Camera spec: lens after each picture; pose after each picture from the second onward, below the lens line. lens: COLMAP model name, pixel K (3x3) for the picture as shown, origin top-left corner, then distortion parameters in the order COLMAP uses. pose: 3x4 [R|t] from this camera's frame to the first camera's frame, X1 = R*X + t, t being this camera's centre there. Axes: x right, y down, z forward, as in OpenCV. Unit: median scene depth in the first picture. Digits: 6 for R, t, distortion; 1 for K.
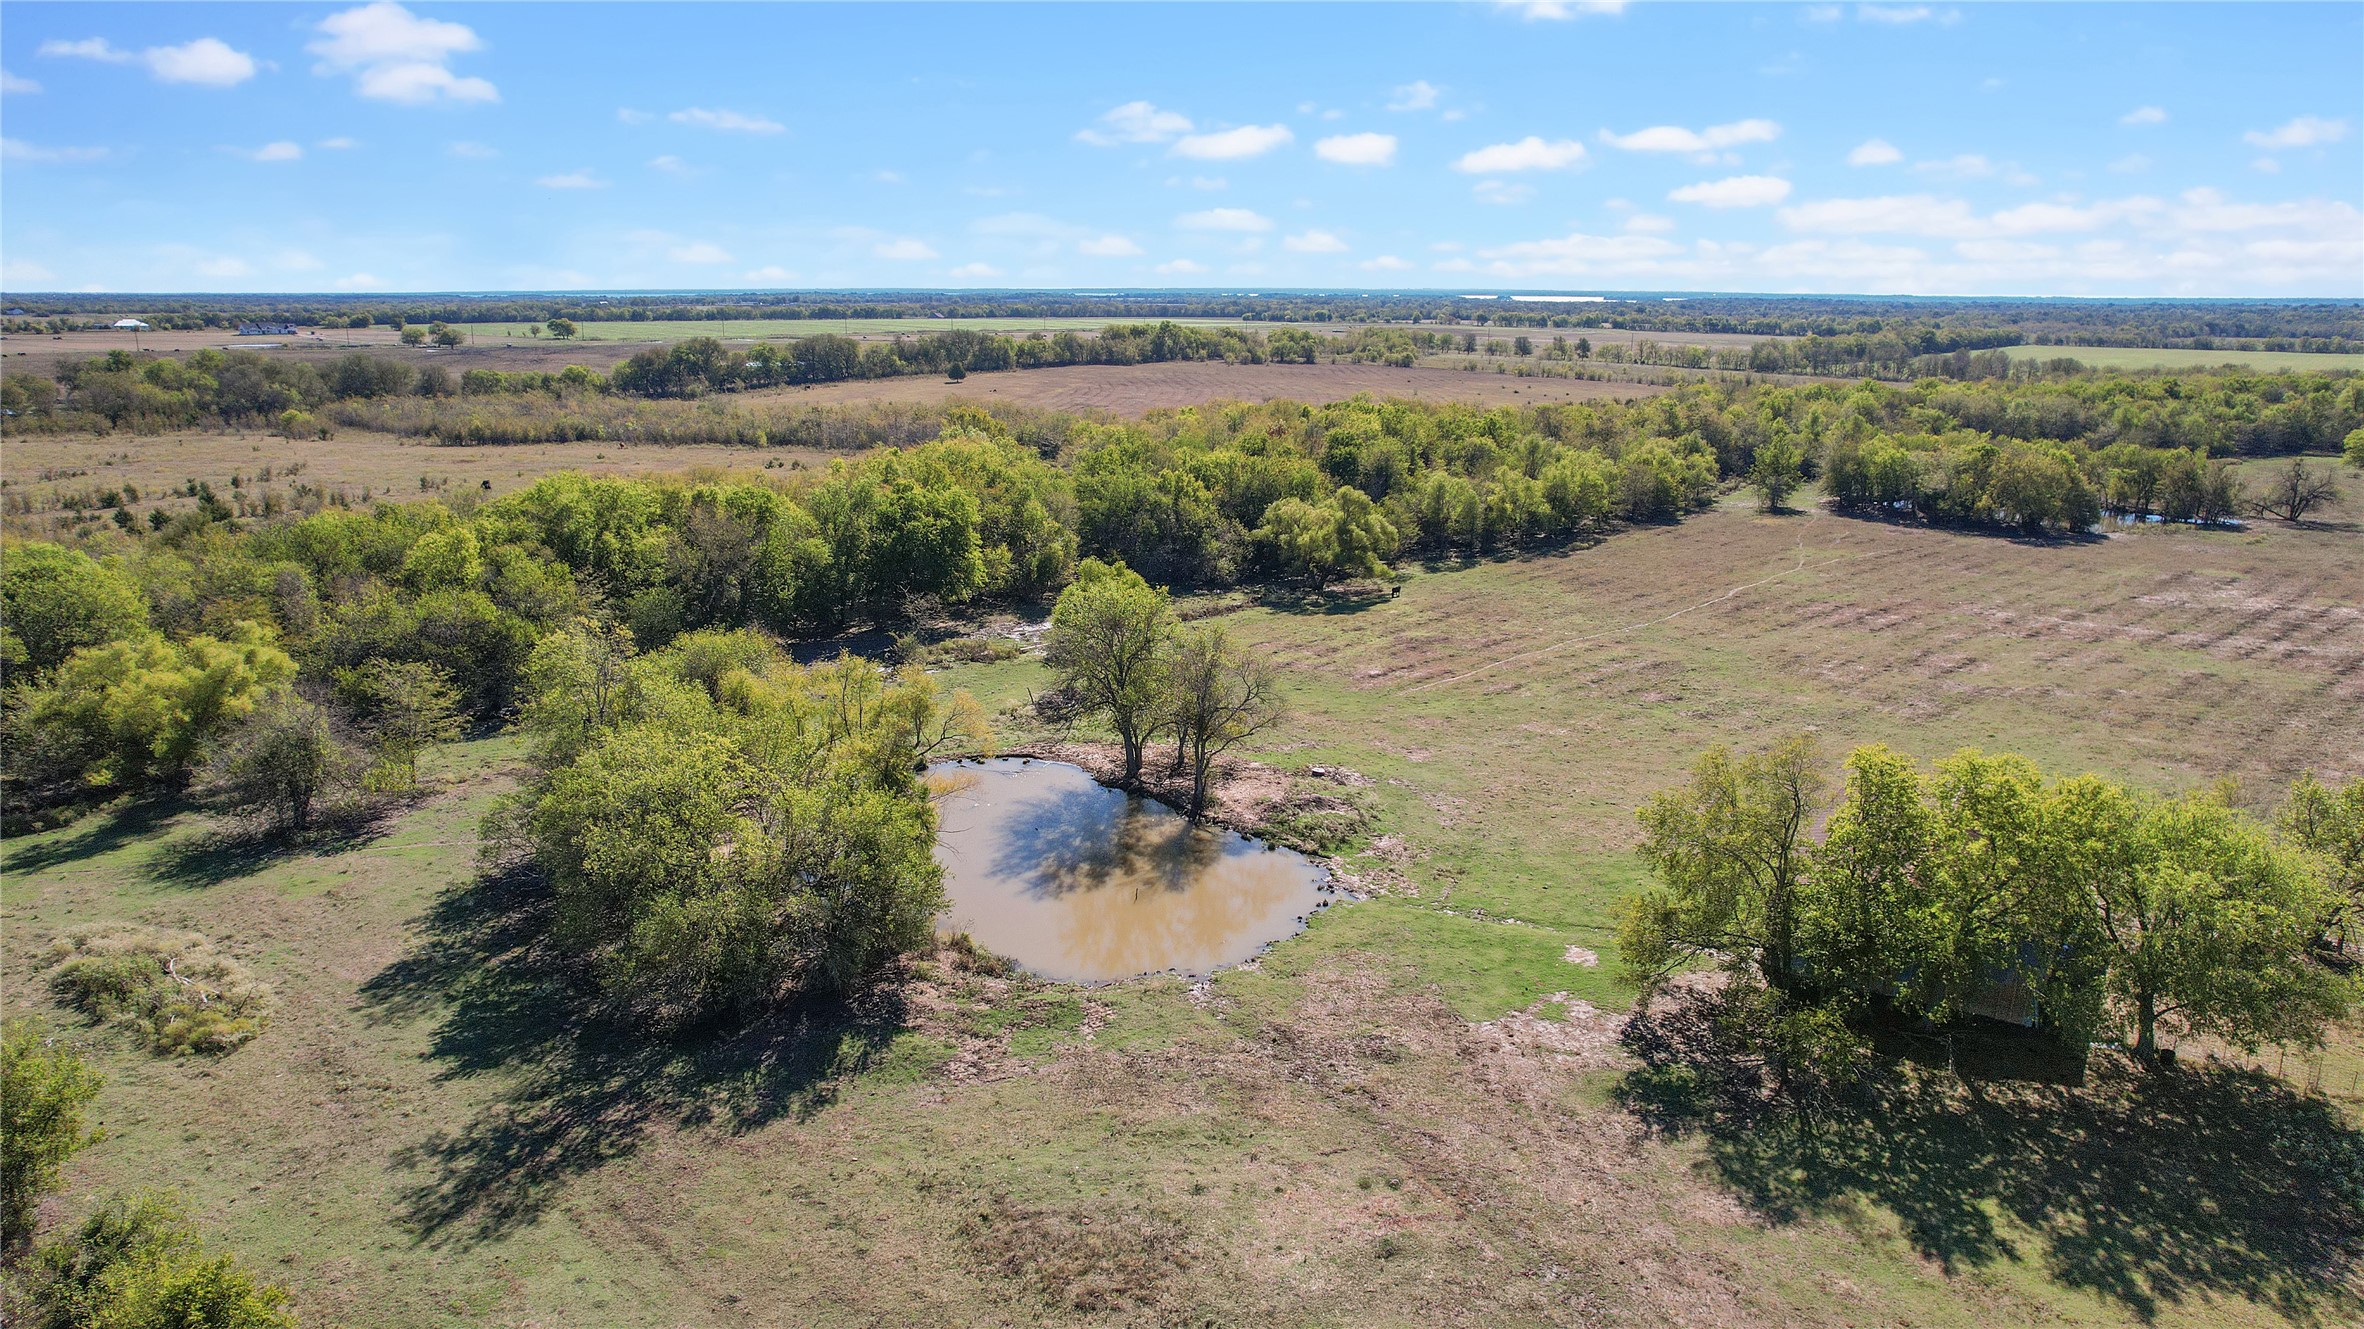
lens RADIAL K [[1545.7, 0, 1182.0], [0, 1545.7, 664.5], [0, 0, 1]] dist [-0.077685, 0.078411]
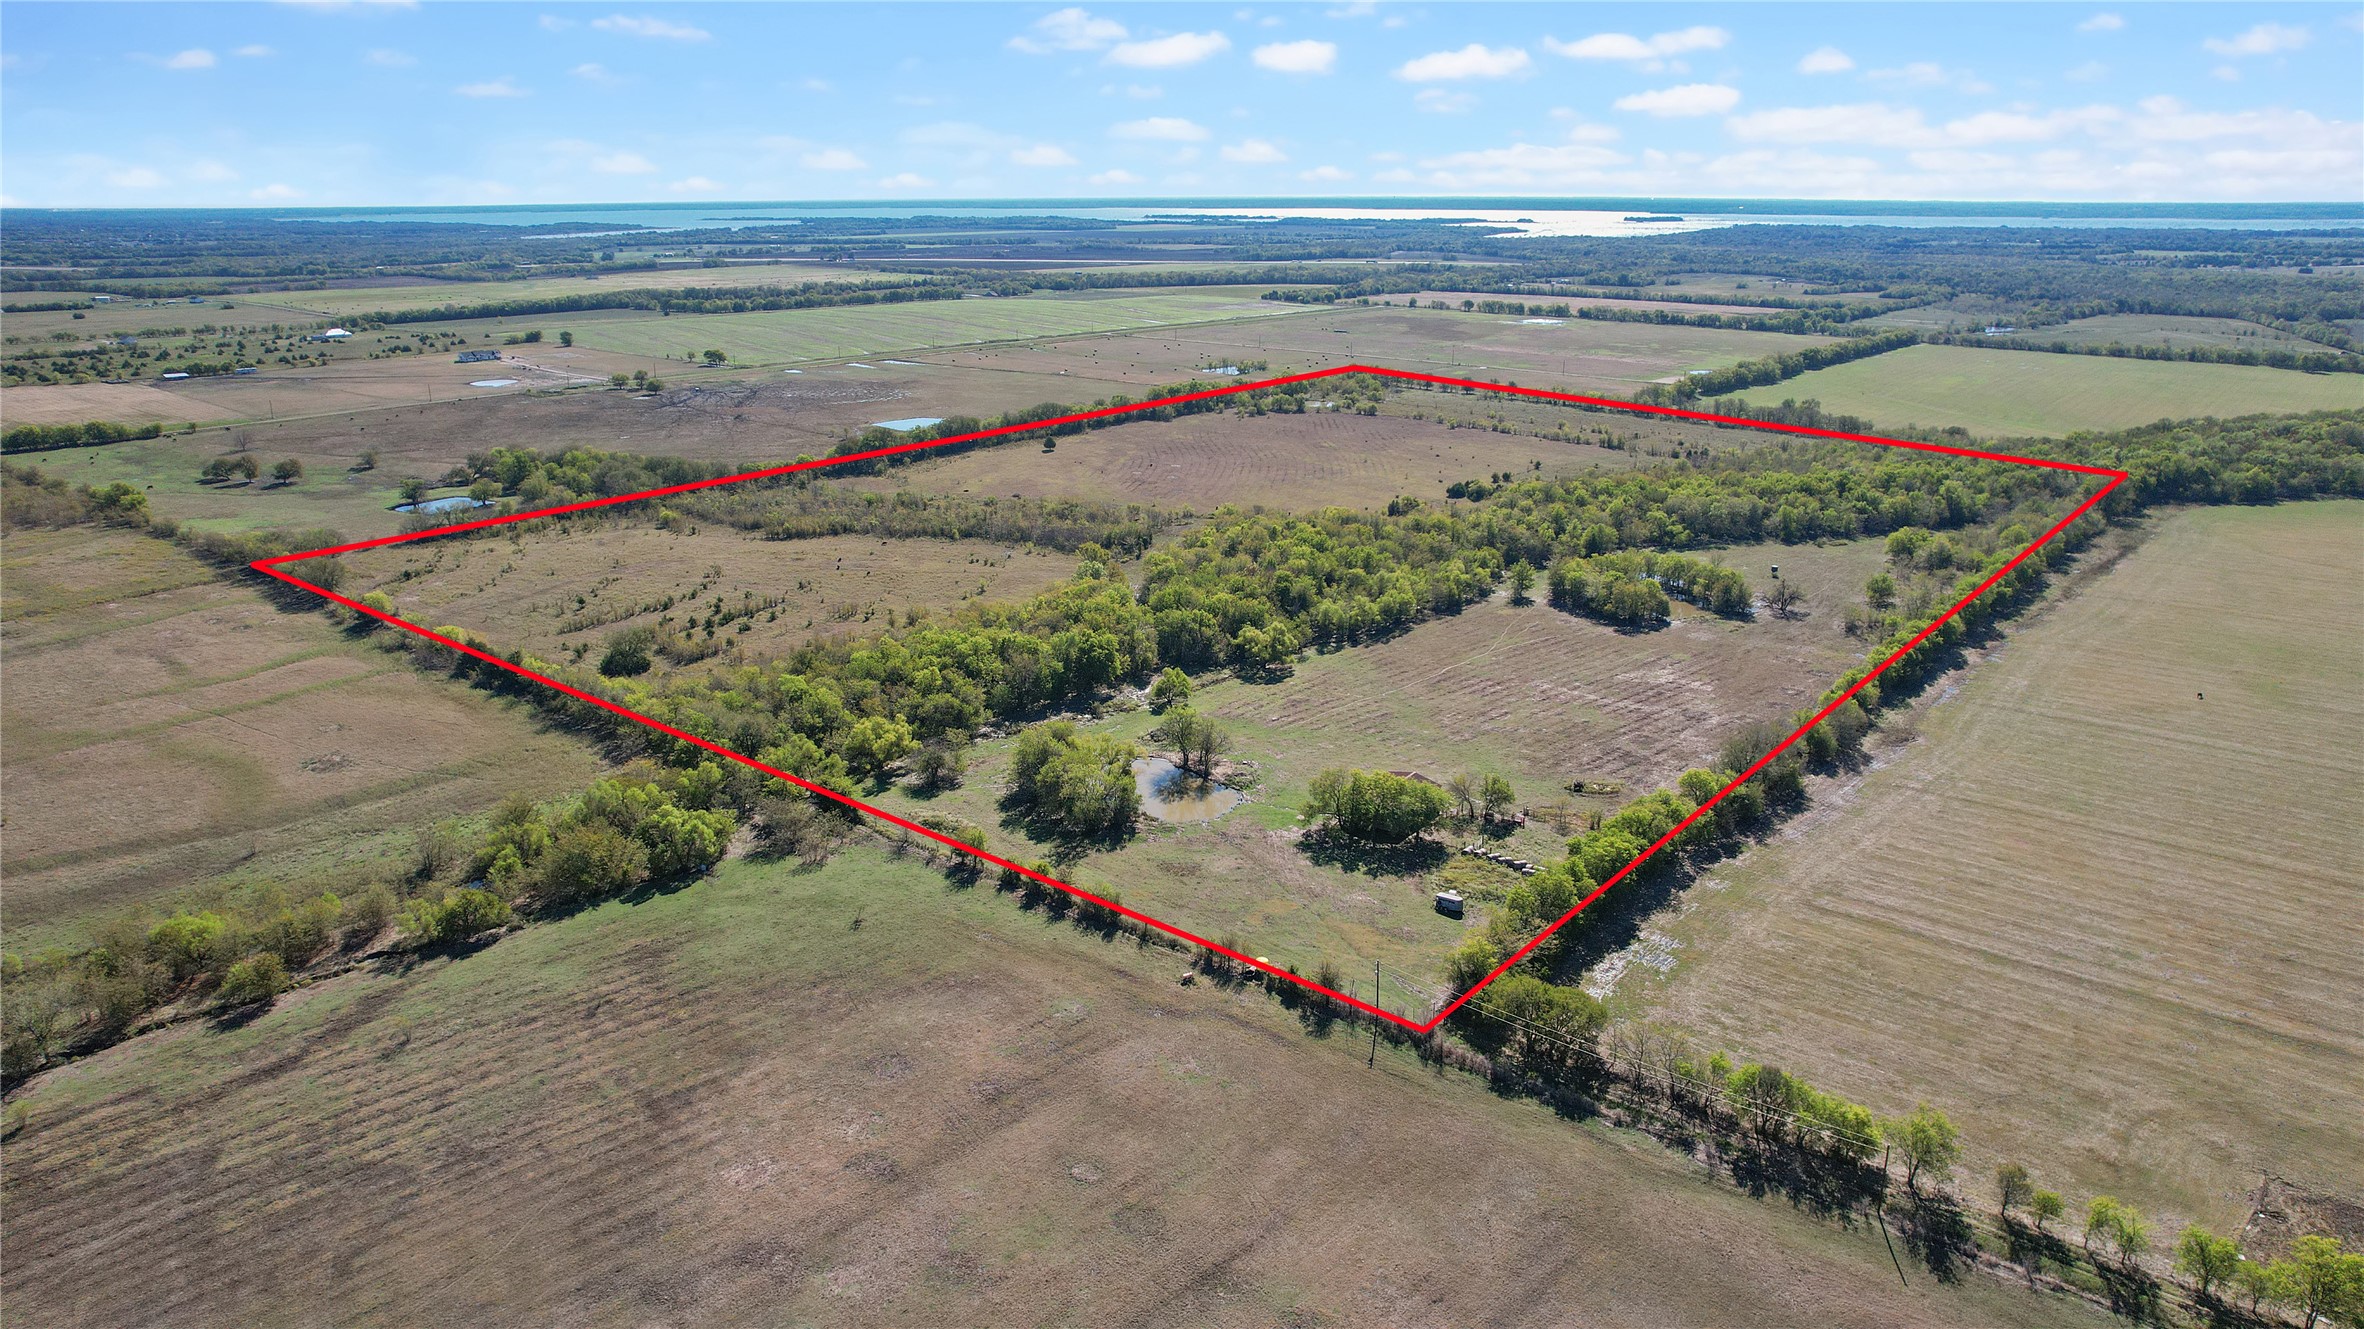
lens RADIAL K [[1517.7, 0, 1186.5], [0, 1517.7, 664.1], [0, 0, 1]] dist [-0.066070, 0.051587]
pose [[0.999888, -0.000128, -0.014994, 0.005418], [0.000988, 0.998354, 0.057346, -0.104288], [0.014962, -0.057354, 0.998242, -0.701630]]
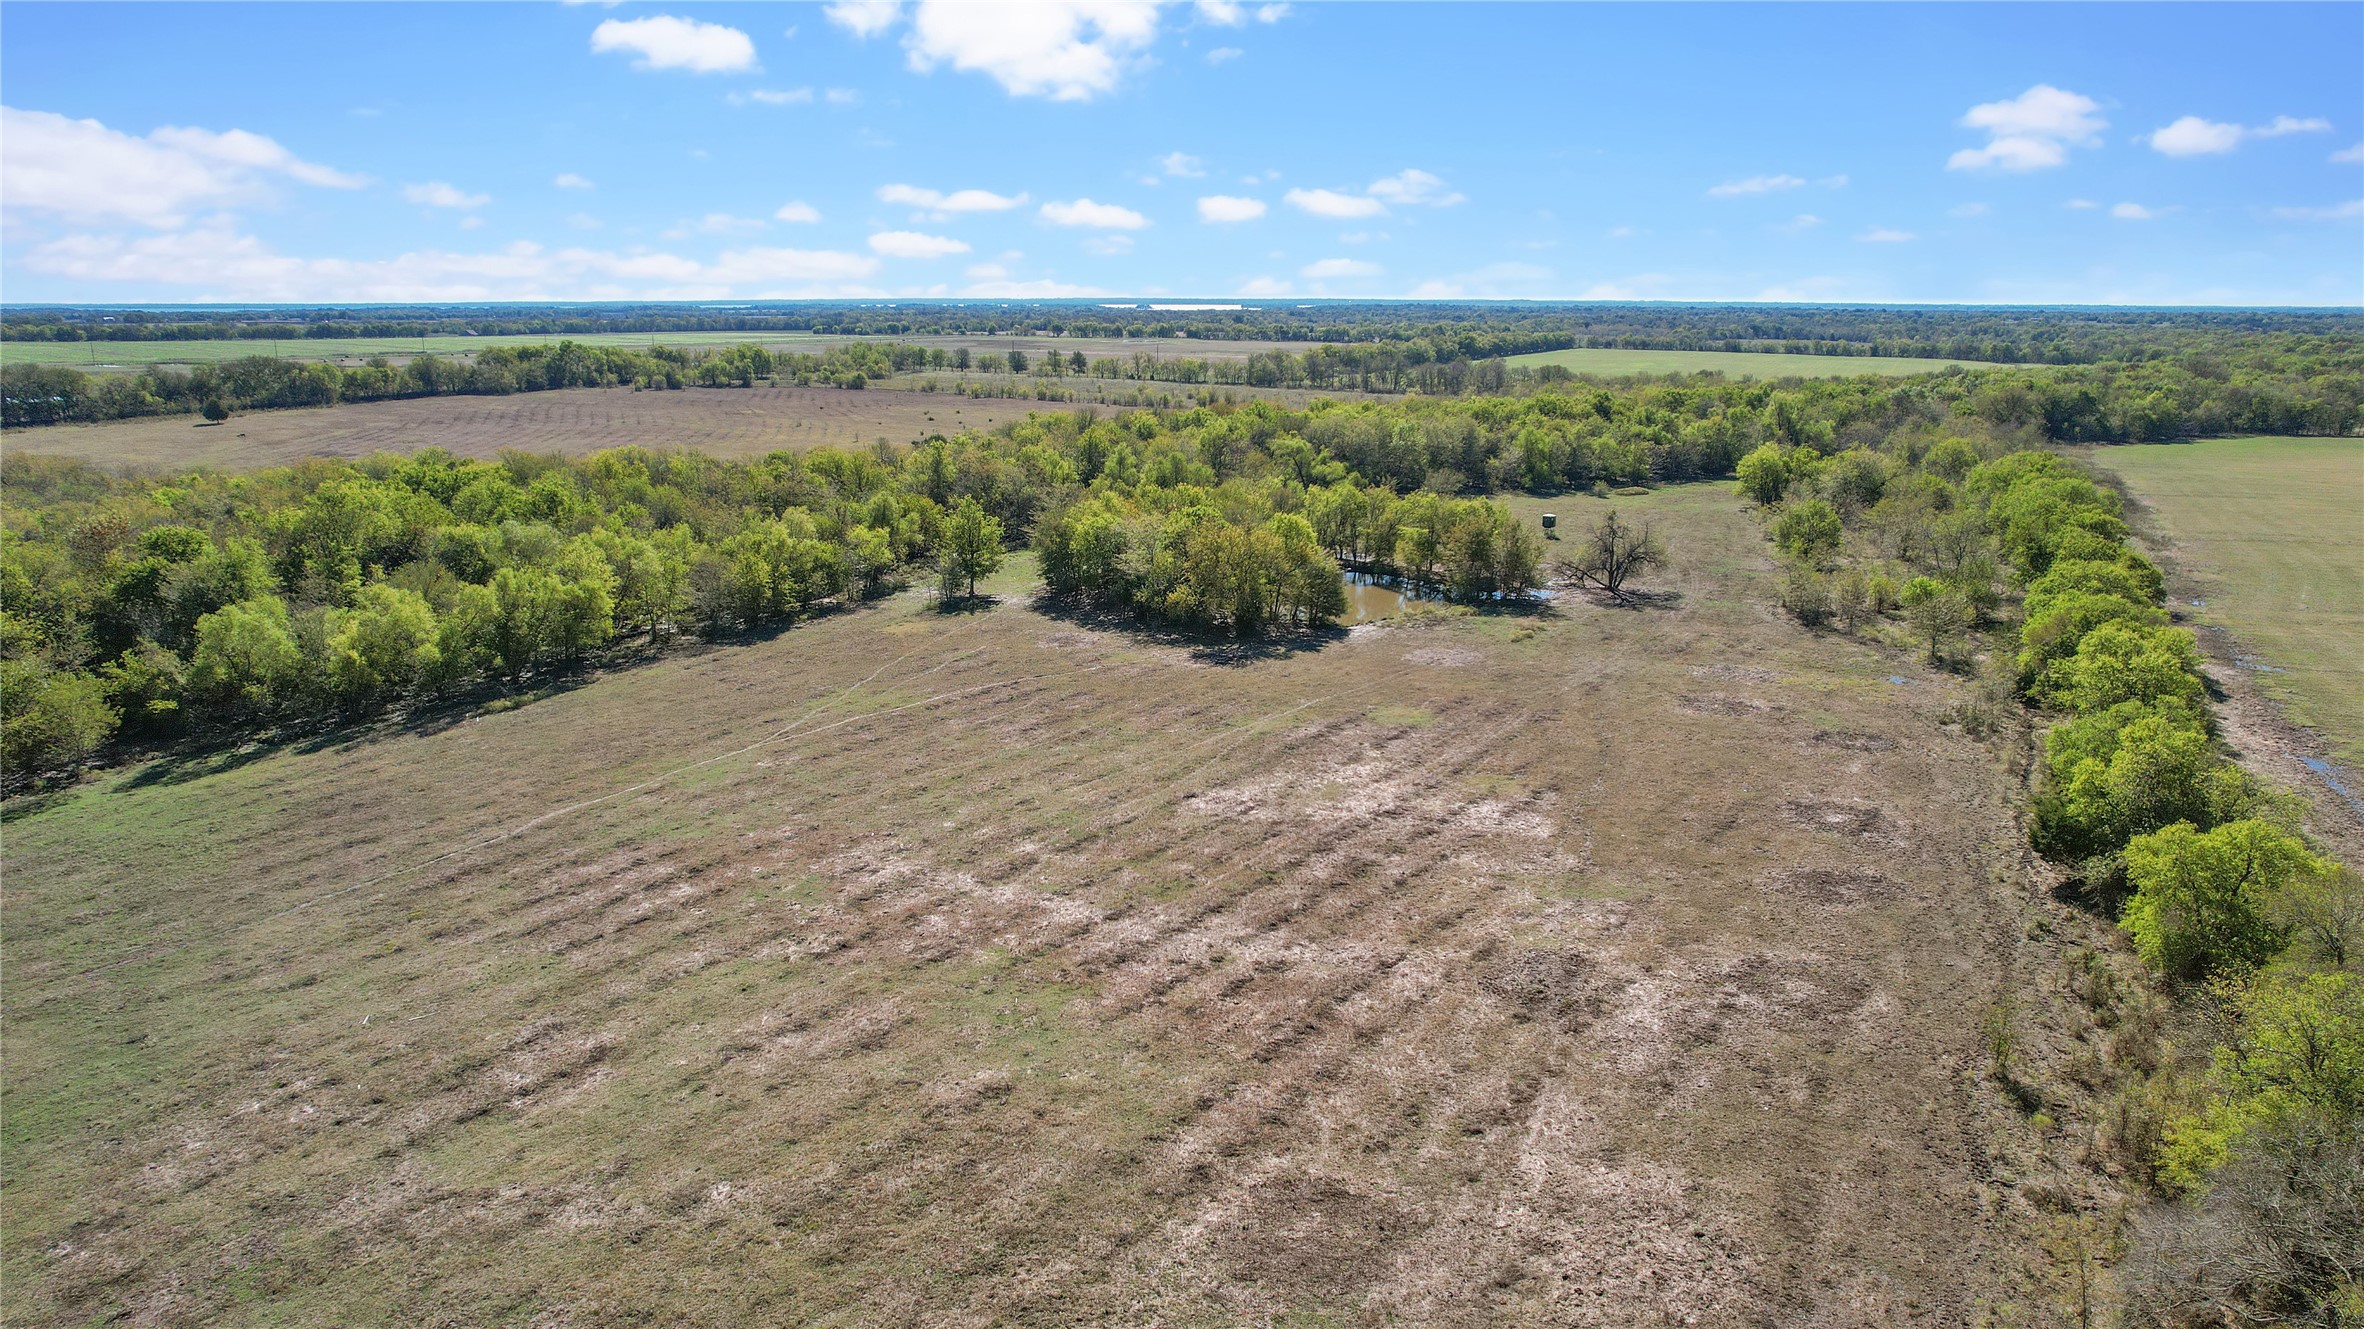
lens RADIAL K [[1545.1, 0, 1175.6], [0, 1545.1, 662.5], [0, 0, 1]] dist [-0.034028, 0.005716]
pose [[0.976665, -0.052132, 0.208347, 0.269175], [0.053855, 0.998545, -0.002603, -0.052216], [-0.207908, 0.013763, 0.978052, 0.214584]]
